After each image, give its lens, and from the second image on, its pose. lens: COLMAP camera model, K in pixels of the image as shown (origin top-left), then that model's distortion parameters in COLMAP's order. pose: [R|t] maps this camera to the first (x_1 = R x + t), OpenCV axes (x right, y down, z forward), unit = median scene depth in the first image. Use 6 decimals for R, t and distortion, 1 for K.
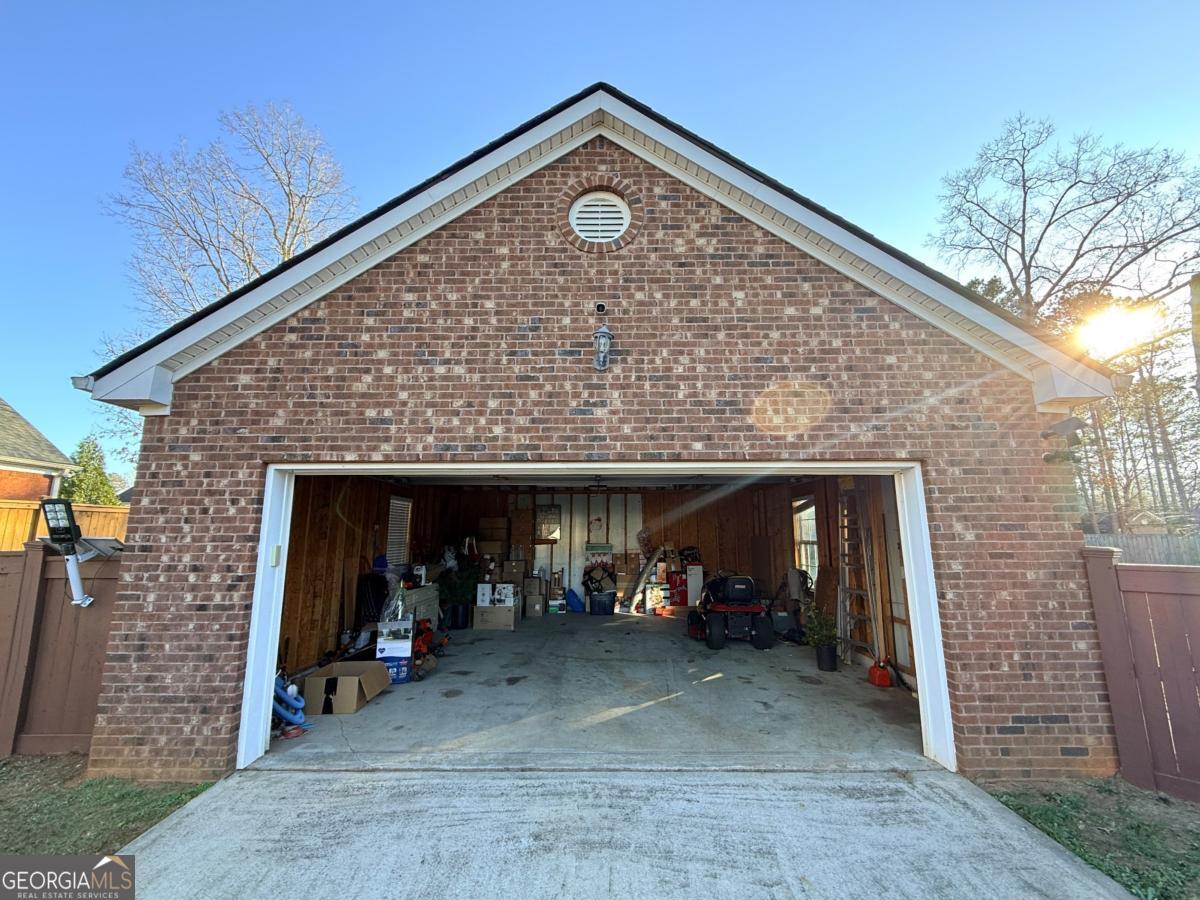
lens RADIAL K [[485.5, 0, 601.0], [0, 485.5, 449.4], [0, 0, 1]] dist [-0.000872, -0.000340]
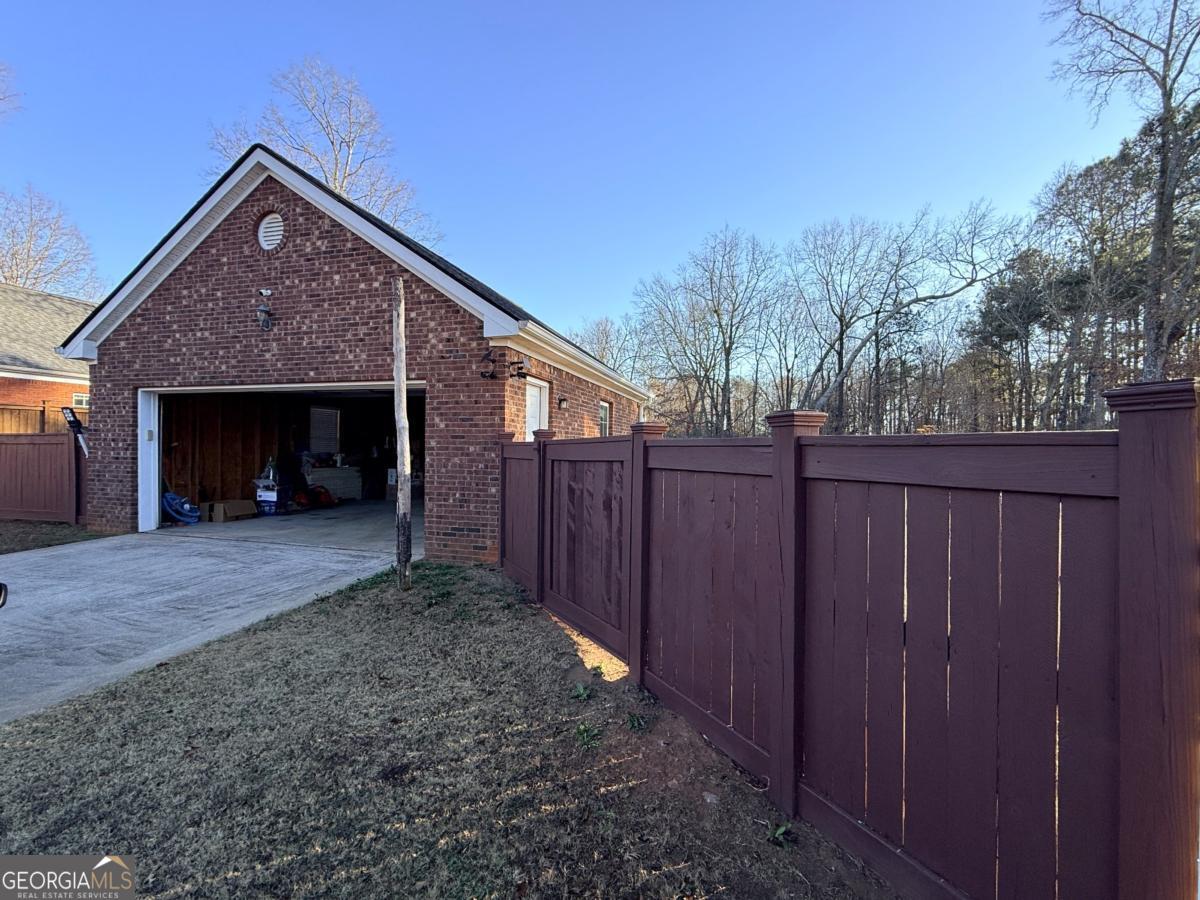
lens RADIAL K [[510.5, 0, 599.3], [0, 510.5, 447.9], [0, 0, 1]] dist [-0.000359, -0.000200]
pose [[0.963545, 0.014298, -0.267165, 1.649756], [0.032063, 0.985204, 0.168361, -0.018925], [0.265619, -0.170790, 0.948829, -0.490649]]
